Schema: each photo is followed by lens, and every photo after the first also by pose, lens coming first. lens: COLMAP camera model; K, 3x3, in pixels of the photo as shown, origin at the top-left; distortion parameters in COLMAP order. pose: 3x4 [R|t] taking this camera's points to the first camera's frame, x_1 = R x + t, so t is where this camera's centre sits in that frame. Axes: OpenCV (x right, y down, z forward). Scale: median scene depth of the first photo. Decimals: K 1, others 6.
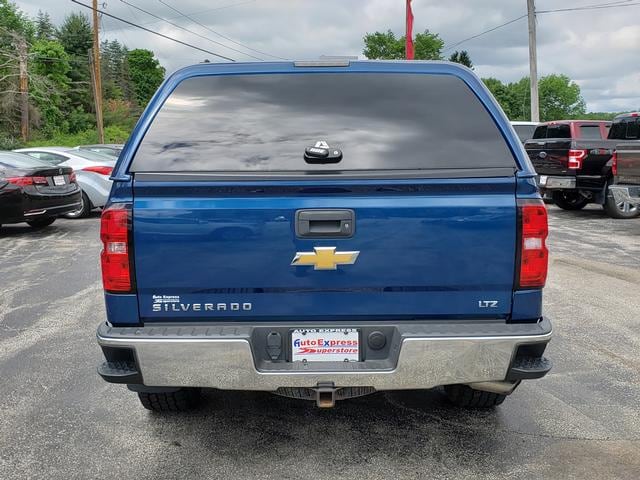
lens RADIAL K [[712.8, 0, 319.1], [0, 712.8, 241.2], [0, 0, 1]] dist [0.062516, 0.000000]
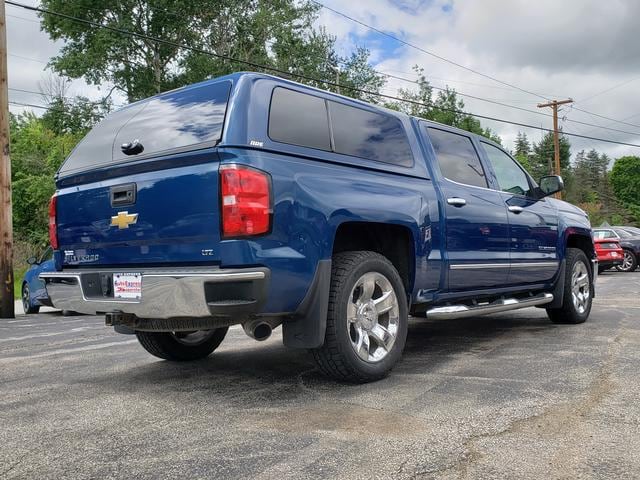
lens RADIAL K [[685.3, 0, 320.2], [0, 685.3, 240.5], [0, 0, 1]] dist [-0.030800, 0.000000]
pose [[0.759275, -0.033123, -0.649926, 1.146605], [-0.068132, 0.989169, -0.130007, 0.206856], [0.647194, 0.142992, 0.748795, 0.248702]]
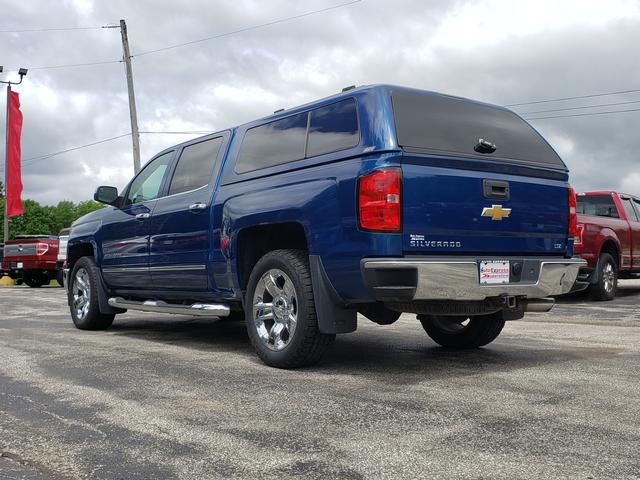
lens RADIAL K [[711.3, 0, 320.7], [0, 711.3, 238.3], [0, 0, 1]] dist [0.016961, 0.000000]
pose [[0.806903, 0.028245, 0.590008, -1.176956], [0.075993, 0.985591, -0.151113, 0.275840], [-0.585775, 0.166770, 0.793130, 0.016892]]
